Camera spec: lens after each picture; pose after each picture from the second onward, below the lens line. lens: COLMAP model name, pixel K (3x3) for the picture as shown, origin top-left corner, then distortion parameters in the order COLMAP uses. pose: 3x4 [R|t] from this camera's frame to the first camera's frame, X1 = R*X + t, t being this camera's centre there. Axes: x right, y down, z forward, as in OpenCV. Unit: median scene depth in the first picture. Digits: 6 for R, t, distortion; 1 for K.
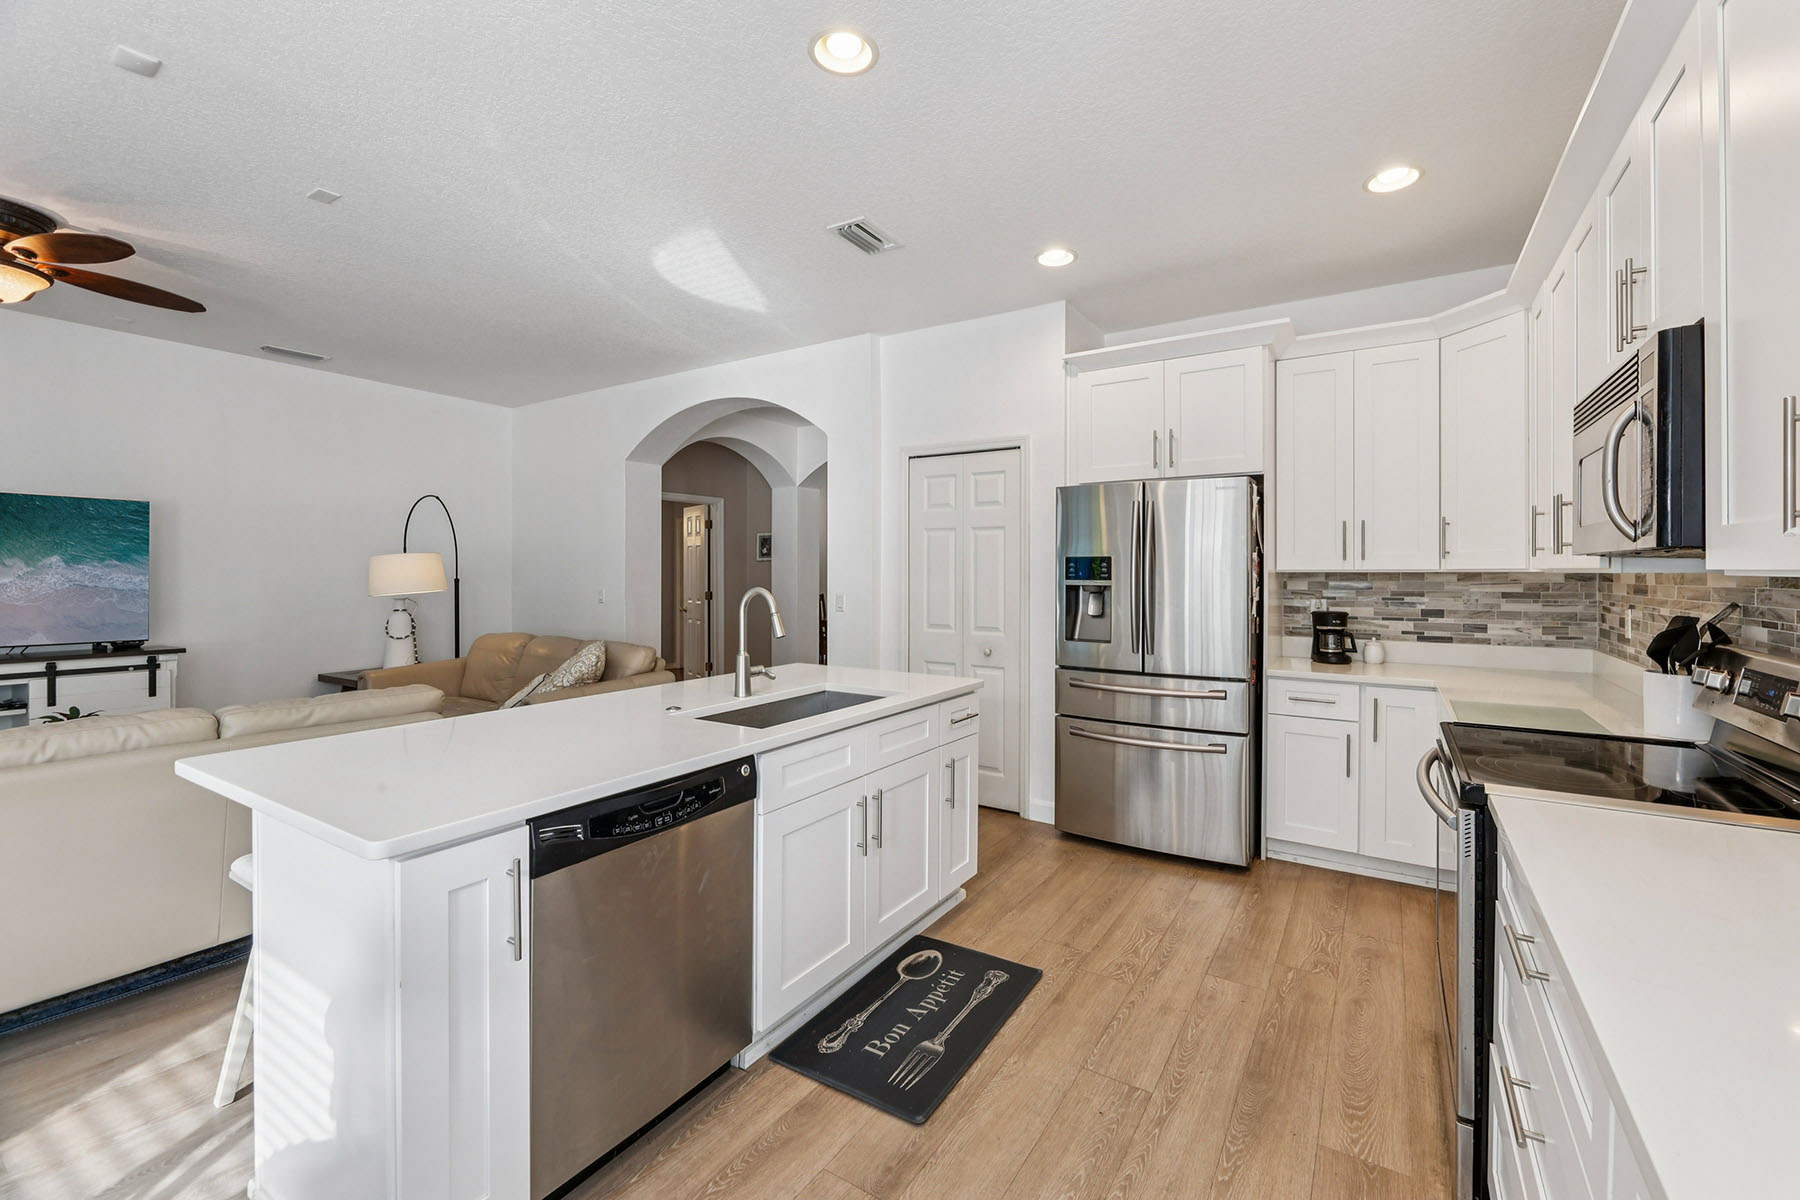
lens RADIAL K [[737.2, 0, 942.5], [0, 737.2, 574.7], [0, 0, 1]] dist [-0.004040, -0.000516]
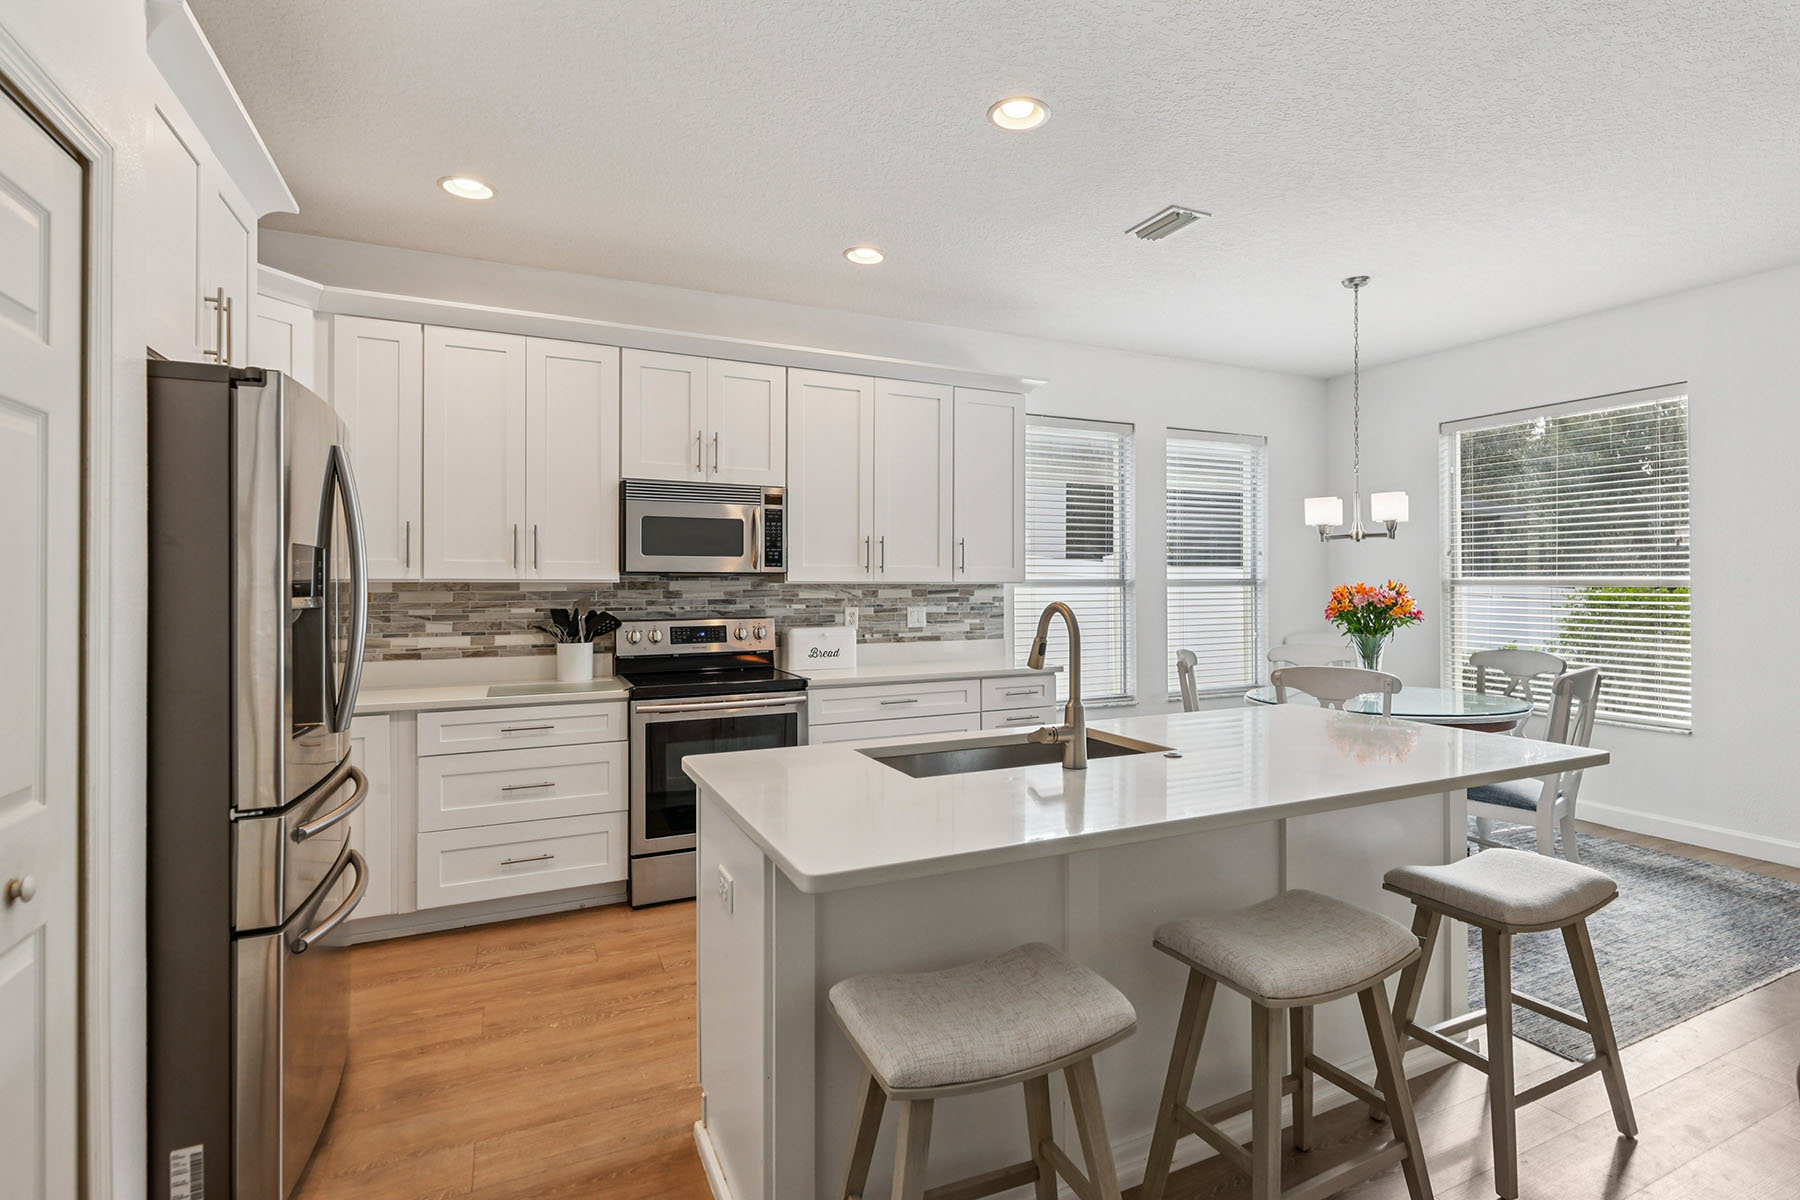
lens RADIAL K [[878.2, 0, 941.7], [0, 878.2, 600.2], [0, 0, 1]] dist [0.003206, -0.001115]
pose [[-0.840798, -0.011637, 0.541224, -0.374303], [0.000692, 0.999745, 0.022571, -0.003004], [-0.541348, 0.019352, -0.840576, 1.084508]]
